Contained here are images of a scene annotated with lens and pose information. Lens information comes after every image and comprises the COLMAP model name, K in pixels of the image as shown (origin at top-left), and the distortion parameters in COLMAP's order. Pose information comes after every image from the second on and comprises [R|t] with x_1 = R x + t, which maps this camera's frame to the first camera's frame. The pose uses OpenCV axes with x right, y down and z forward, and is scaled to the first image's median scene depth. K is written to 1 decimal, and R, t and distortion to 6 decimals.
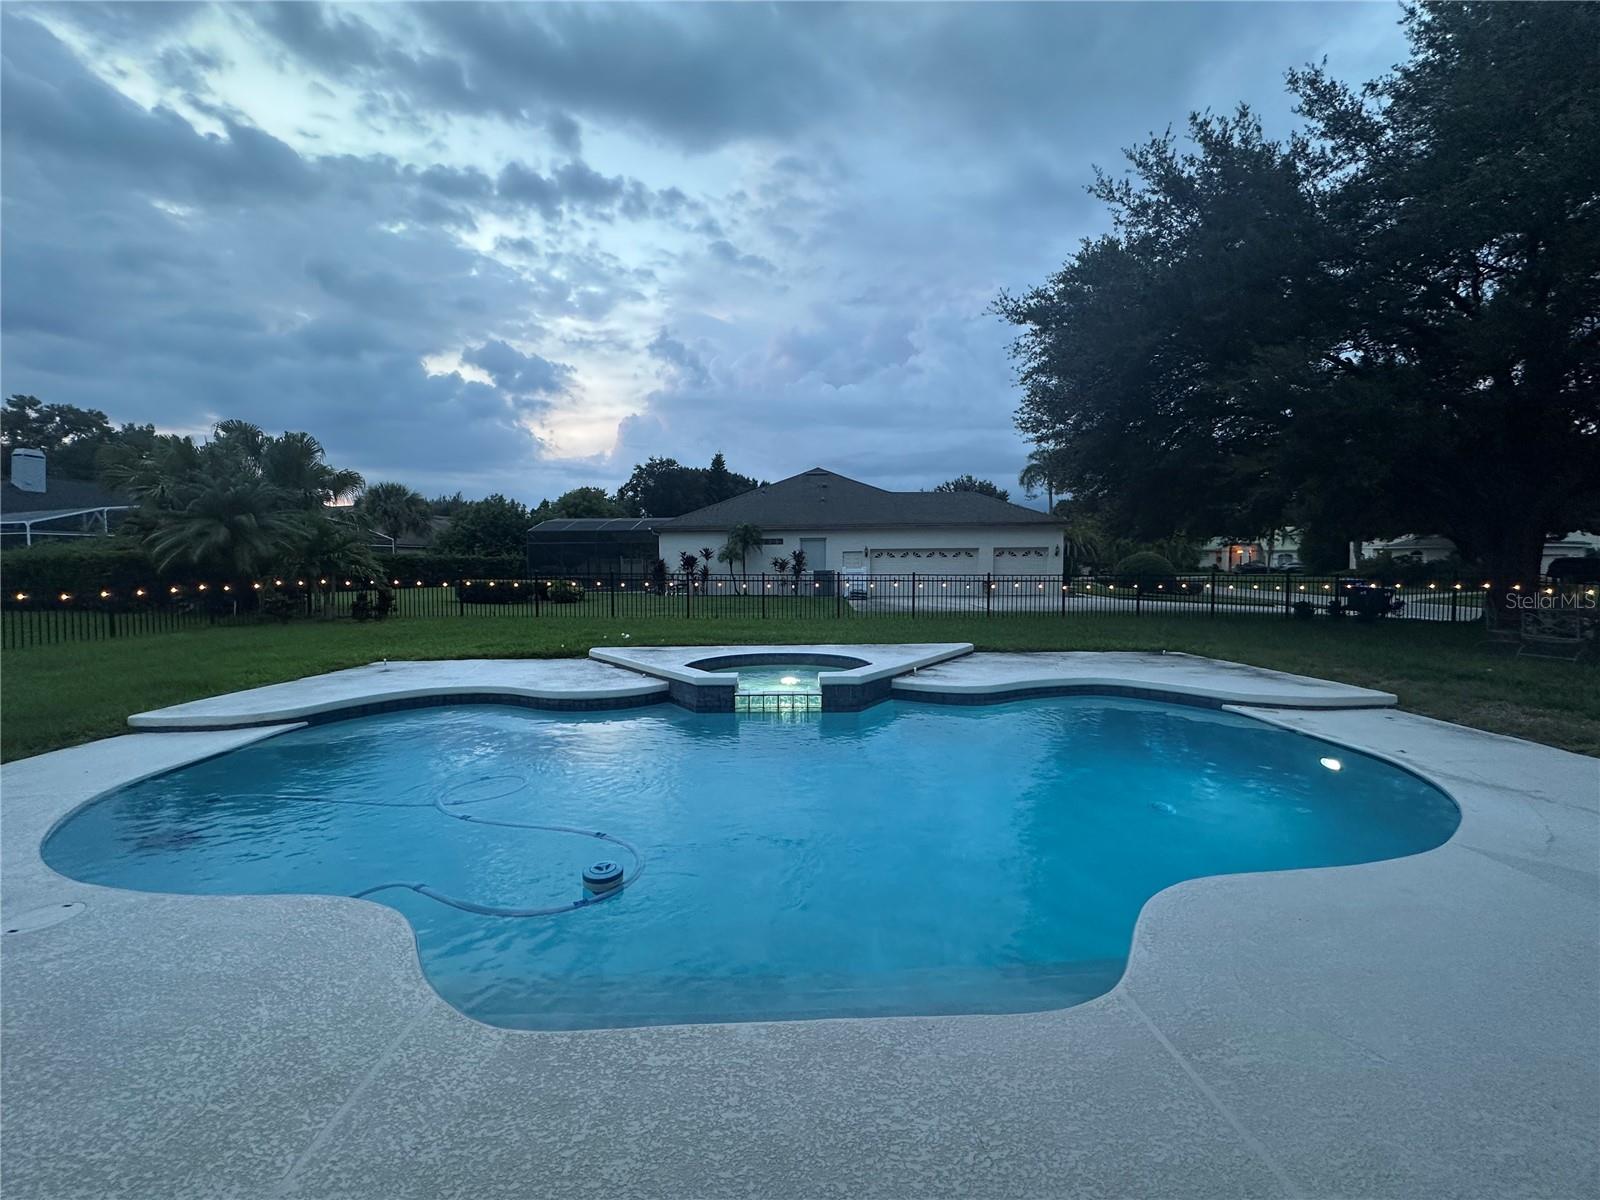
lens RADIAL K [[640.7, 0, 800.0], [0, 640.7, 600.0], [0, 0, 1]] dist [-0.000906, -0.000264]
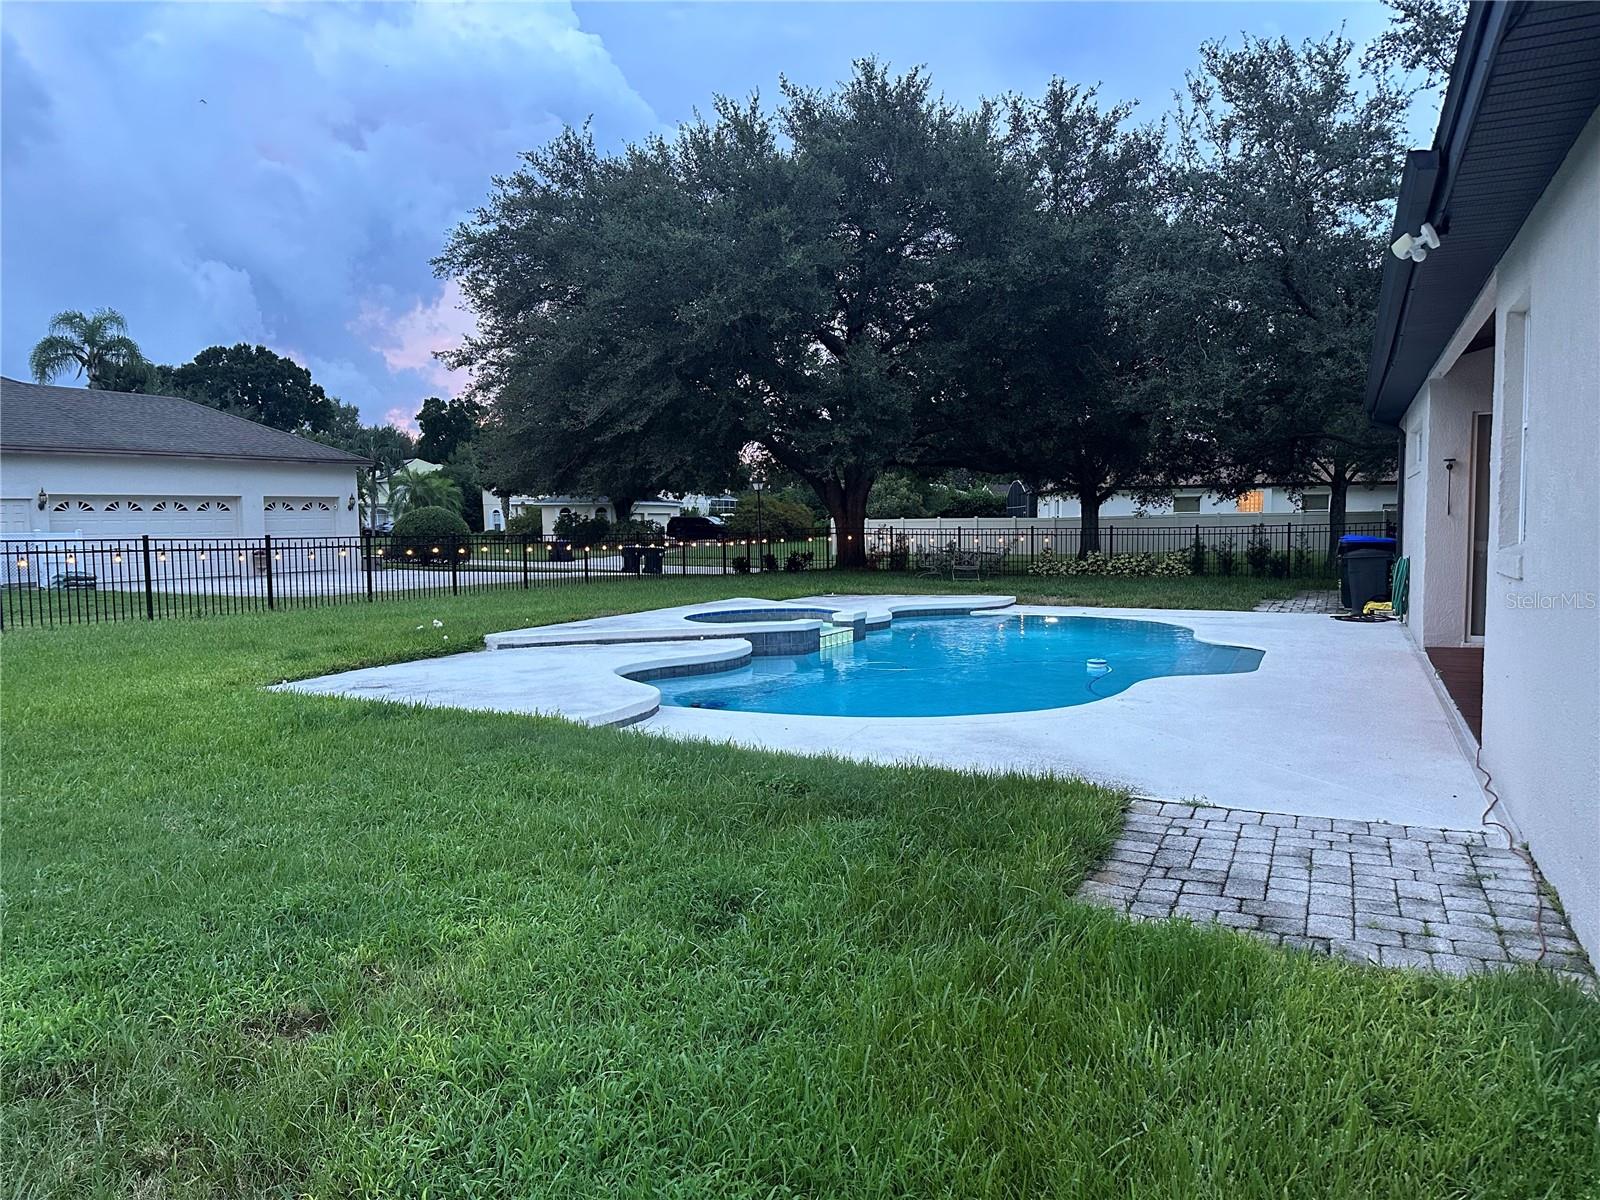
lens RADIAL K [[1170.3, 0, 739.8], [0, 1170.3, 598.1], [0, 0, 1]] dist [0.155672, -0.235851]
pose [[0.490955, -0.061112, 0.869039, -0.502985], [0.054388, 0.997741, 0.039436, -0.002683], [-0.869485, 0.027904, 0.493170, 0.019281]]
